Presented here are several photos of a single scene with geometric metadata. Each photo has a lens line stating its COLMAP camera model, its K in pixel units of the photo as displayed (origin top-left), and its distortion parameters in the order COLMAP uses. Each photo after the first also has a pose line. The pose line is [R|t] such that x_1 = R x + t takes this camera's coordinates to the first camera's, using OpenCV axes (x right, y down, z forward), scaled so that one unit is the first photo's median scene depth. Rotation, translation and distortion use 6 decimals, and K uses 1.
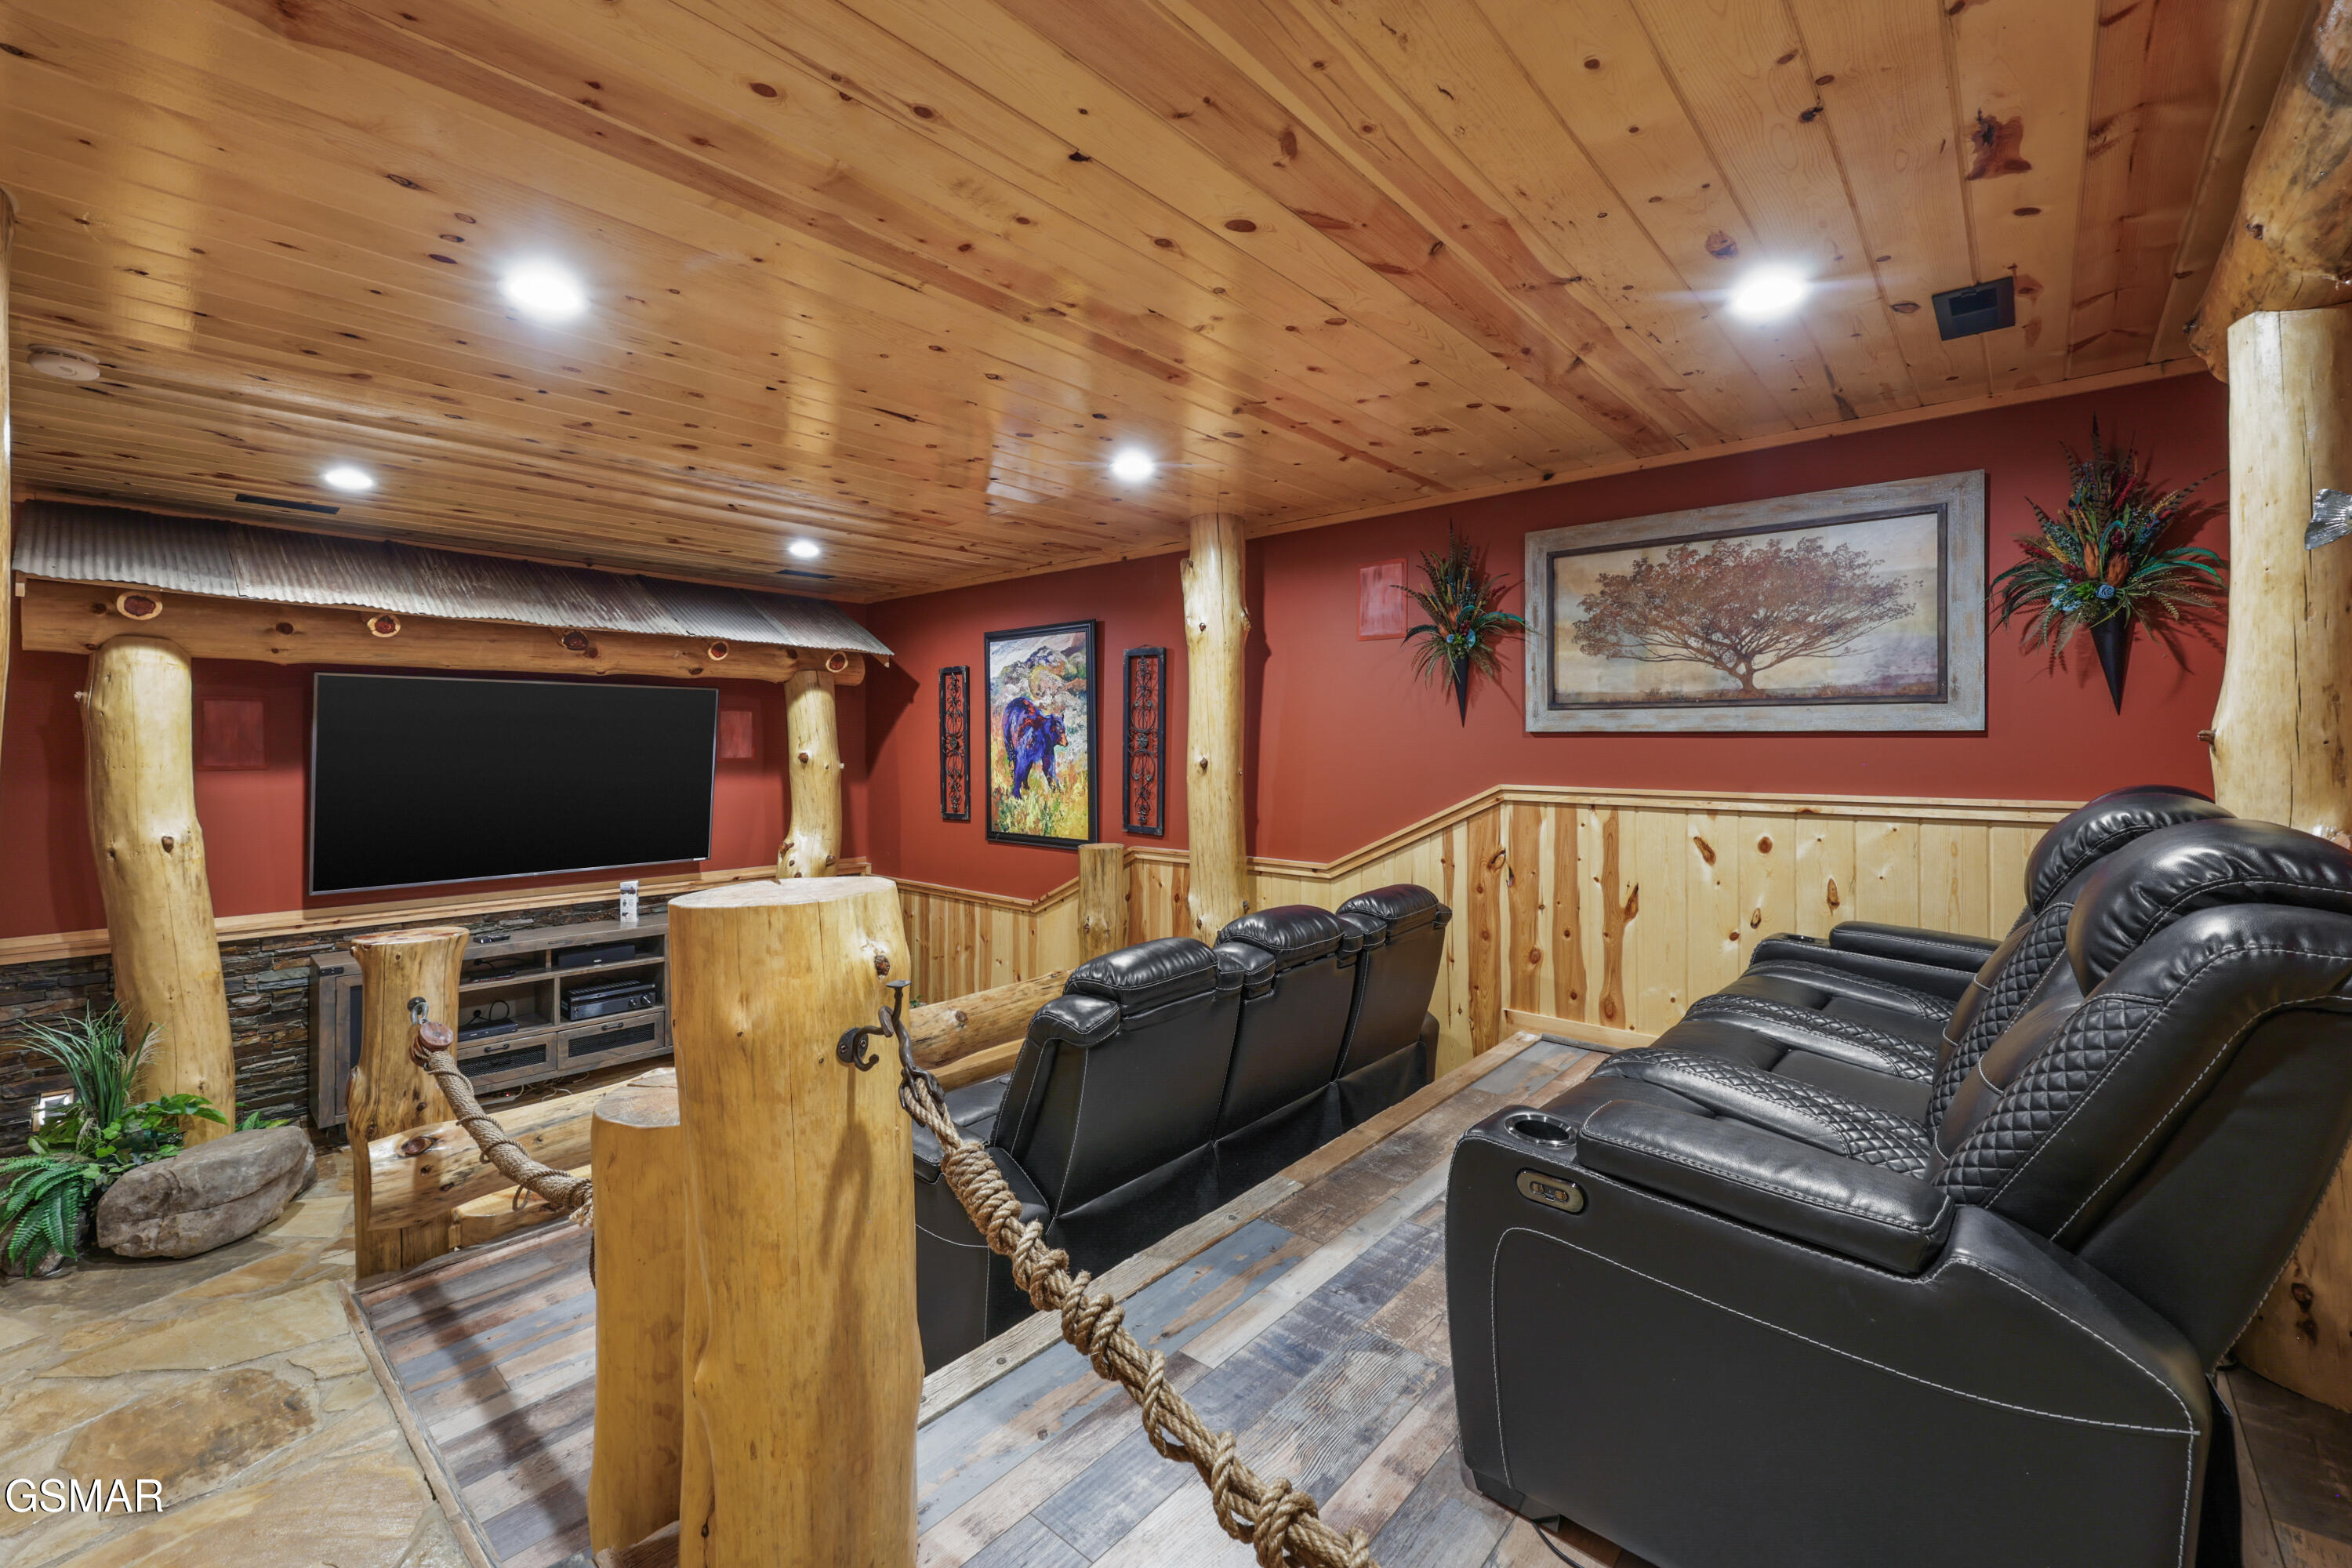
lens RADIAL K [[967.8, 0, 1185.8], [0, 967.8, 739.4], [0, 0, 1]] dist [0.000750, 0.000186]
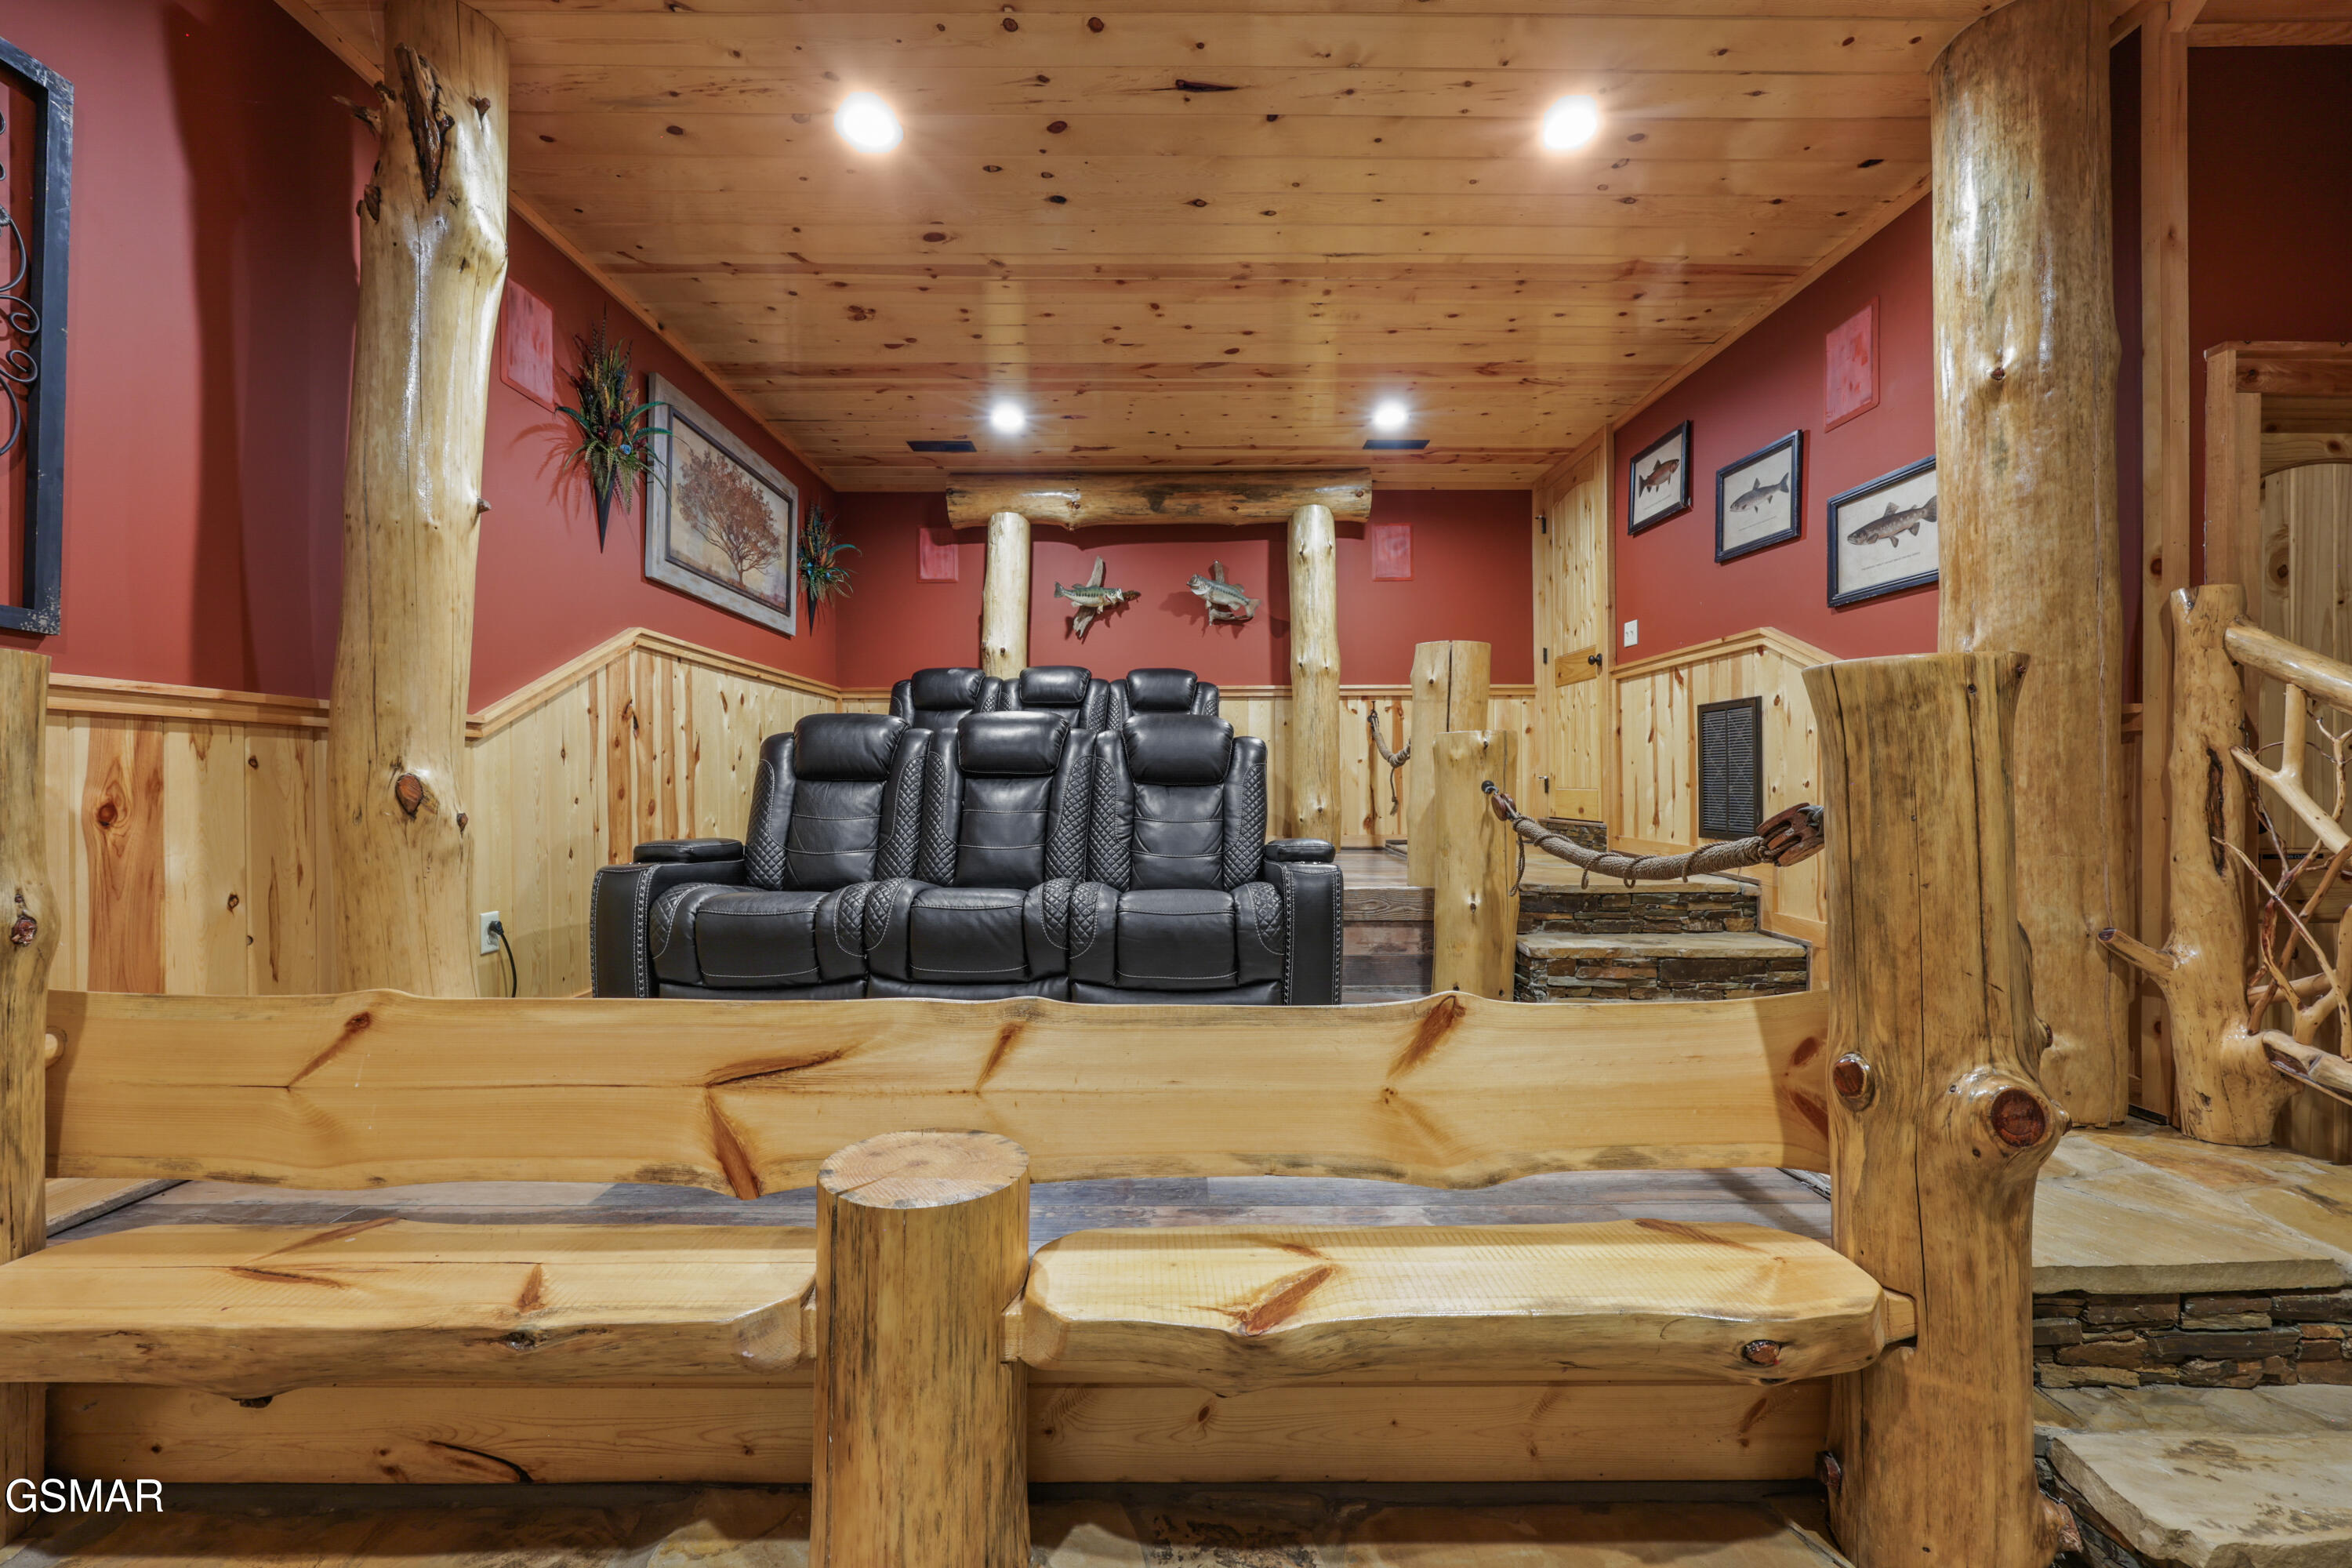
lens RADIAL K [[944.6, 0, 1177.3], [0, 944.6, 787.3], [0, 0, 1]] dist [-0.000385, 0.000183]
pose [[-0.661750, 0.000819, 0.749724, -0.524989], [0.000829, 1.000000, -0.000360, 0.151824], [-0.749724, 0.000383, -0.661751, 0.920763]]
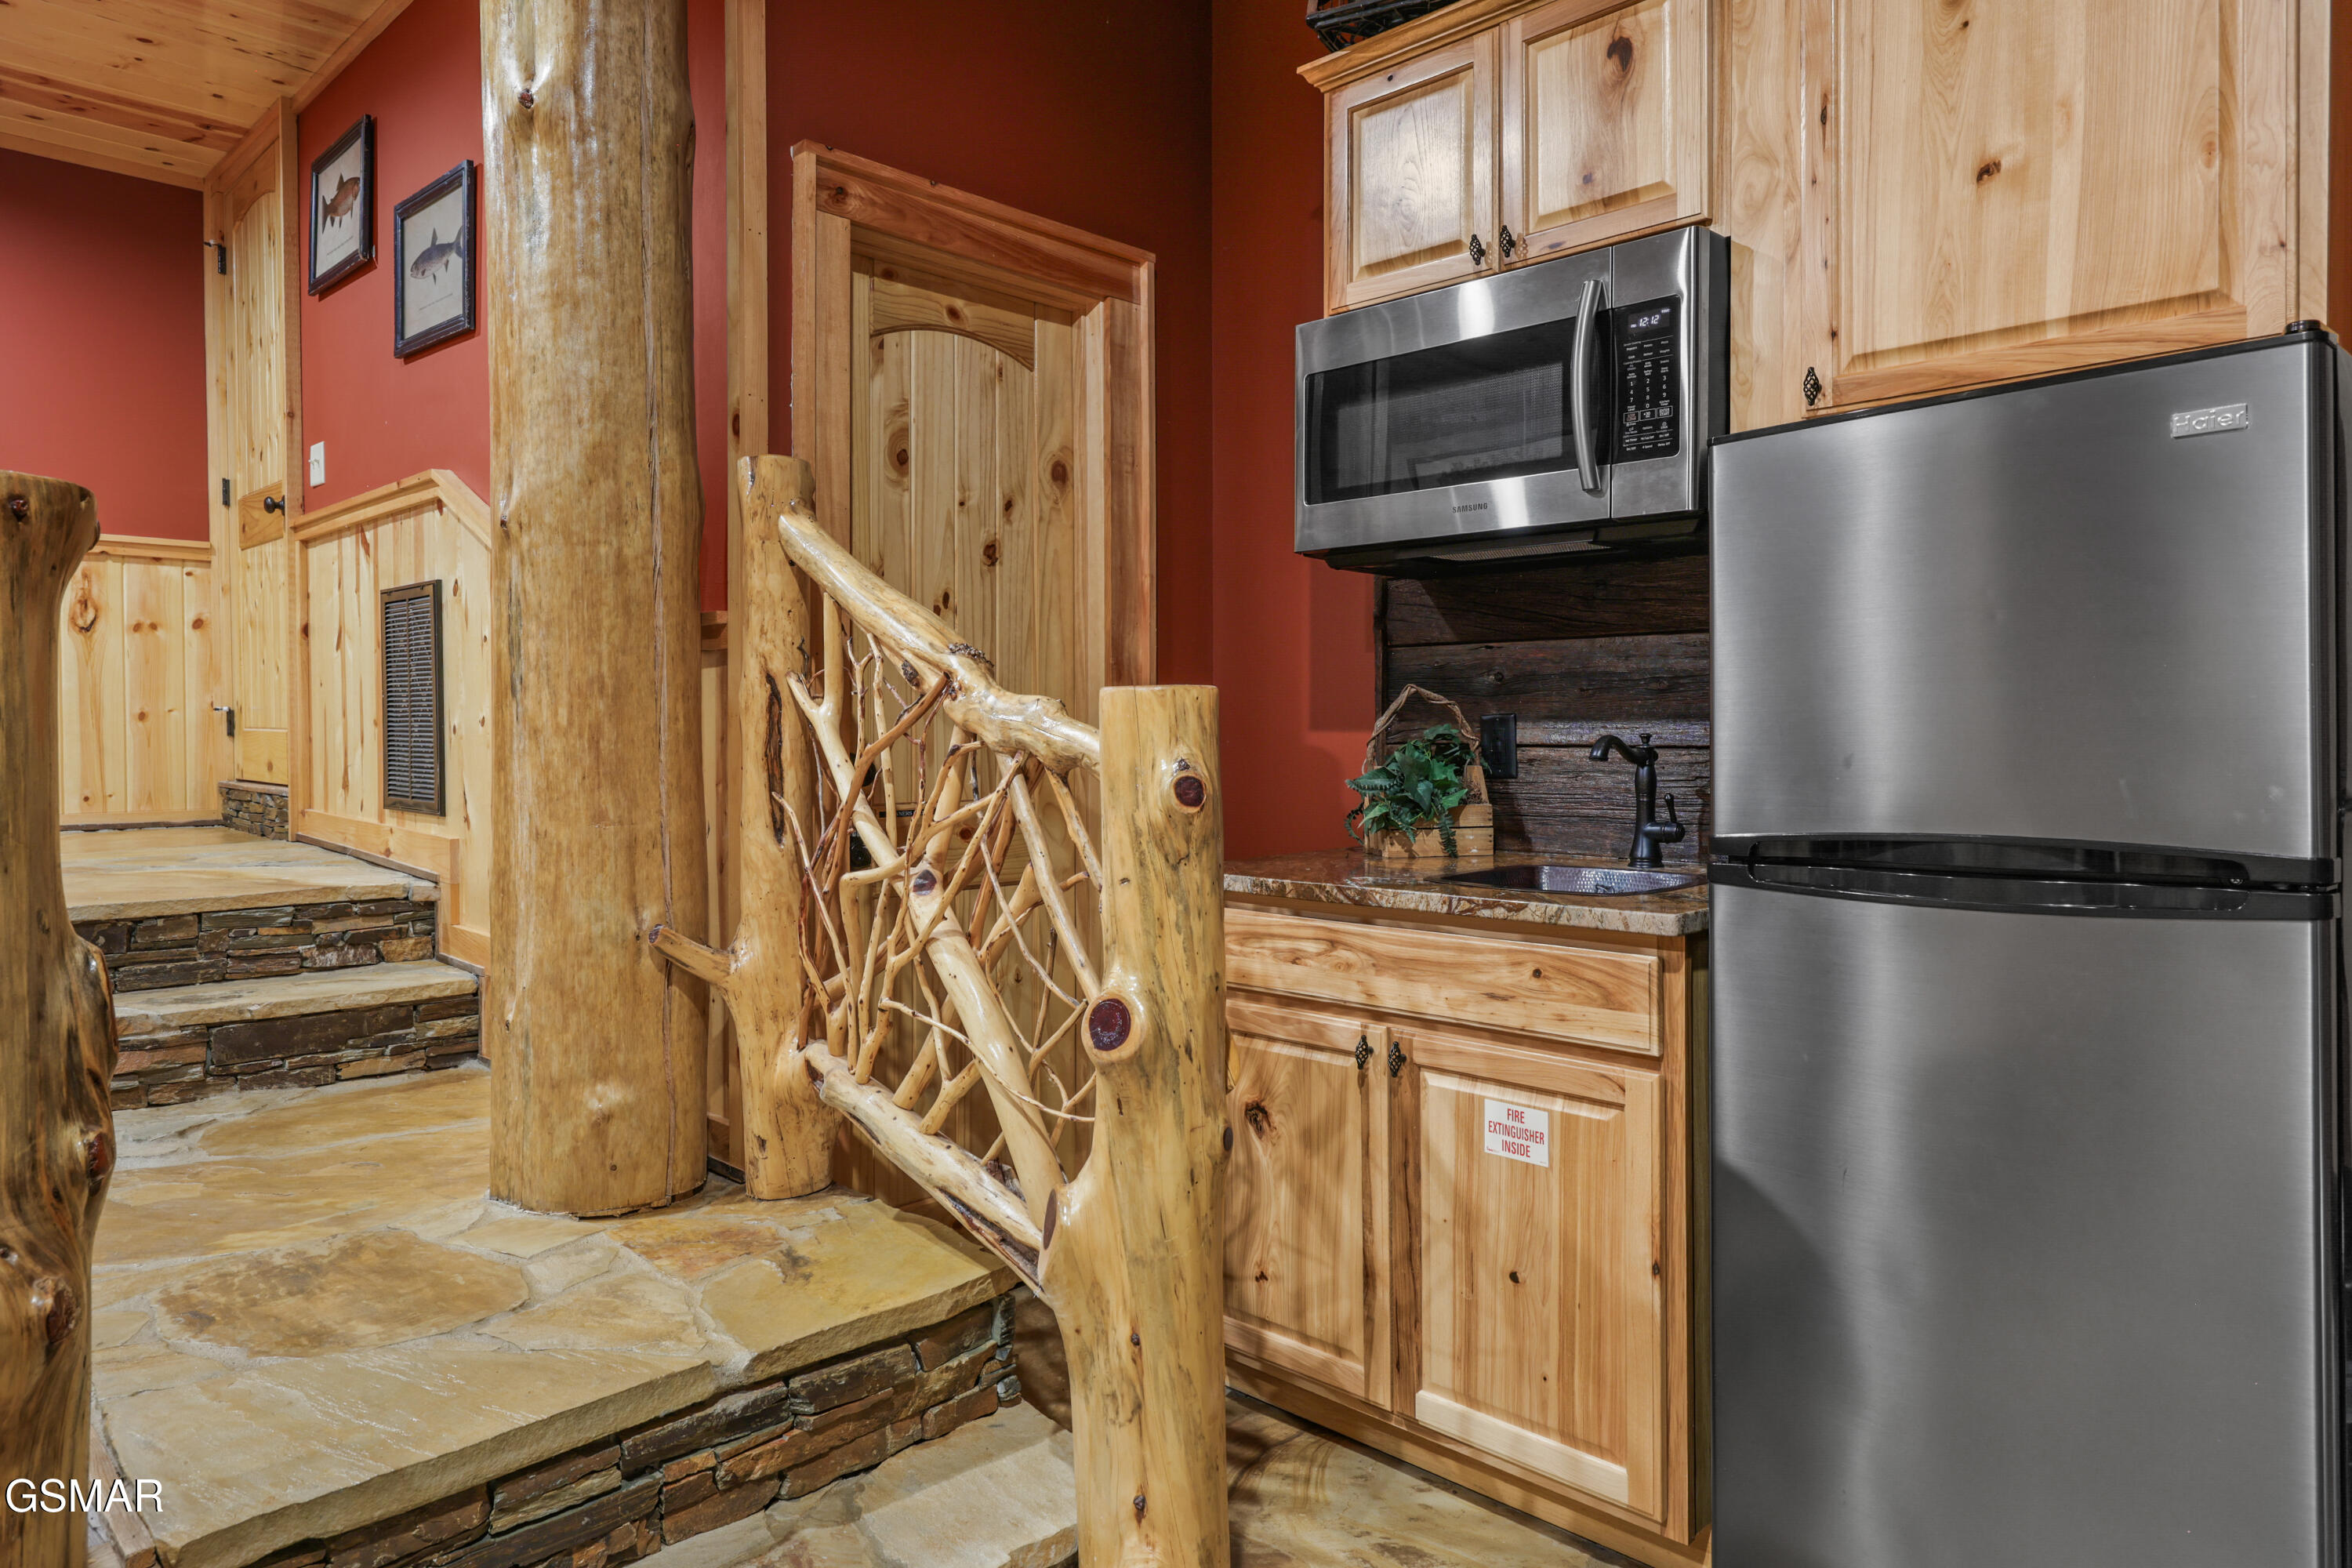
lens RADIAL K [[1469.0, 0, 1172.0], [0, 1469.0, 739.0], [0, 0, 1]] dist [-0.003627, -0.000494]
pose [[-0.997489, -0.003309, 0.070748, -0.676101], [-0.002922, 0.999980, 0.005575, 0.153184], [-0.070765, 0.005354, -0.997479, 0.782134]]
